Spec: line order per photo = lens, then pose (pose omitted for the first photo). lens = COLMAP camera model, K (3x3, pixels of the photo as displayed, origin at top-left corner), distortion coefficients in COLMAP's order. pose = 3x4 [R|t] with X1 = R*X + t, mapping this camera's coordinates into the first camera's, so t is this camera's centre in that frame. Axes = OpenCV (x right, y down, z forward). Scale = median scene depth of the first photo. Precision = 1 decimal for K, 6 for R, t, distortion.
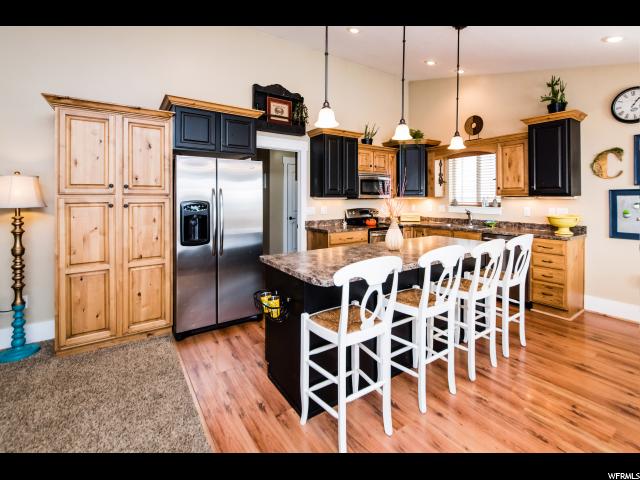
lens RADIAL K [[278.0, 0, 291.8], [0, 278.0, 195.4], [0, 0, 1]] dist [-0.008749, -0.000300]
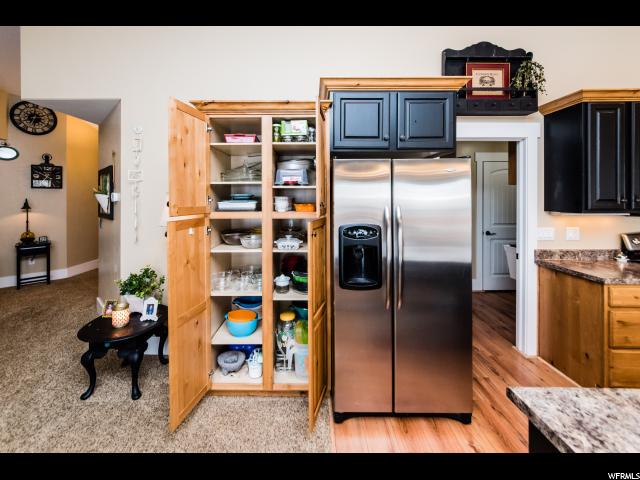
lens RADIAL K [[238.2, 0, 311.7], [0, 238.2, 198.6], [0, 0, 1]] dist [0.000625, 0.000008]
pose [[0.839822, -0.000010, -0.542862, -0.119873], [0.005145, 0.999955, 0.007941, -0.045345], [0.542837, -0.009462, 0.839785, 0.413222]]
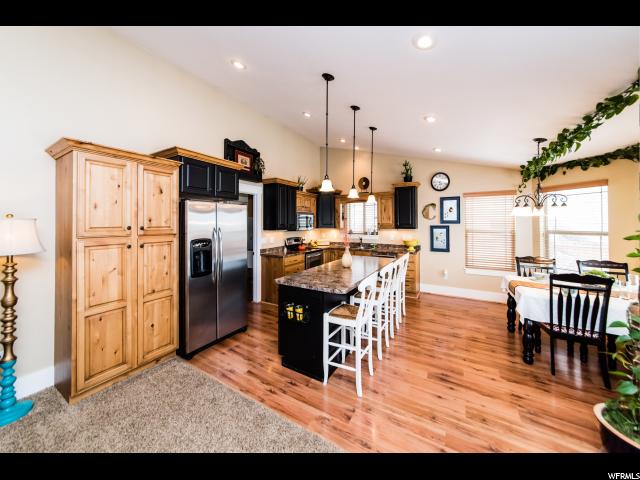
lens RADIAL K [[234.8, 0, 300.5], [0, 234.8, 219.6], [0, 0, 1]] dist [-0.000282, 0.000051]
pose [[0.906089, 0.005615, 0.423049, -0.357249], [-0.001028, 0.999938, -0.011069, -0.047365], [-0.423085, 0.009595, 0.906039, -0.086389]]
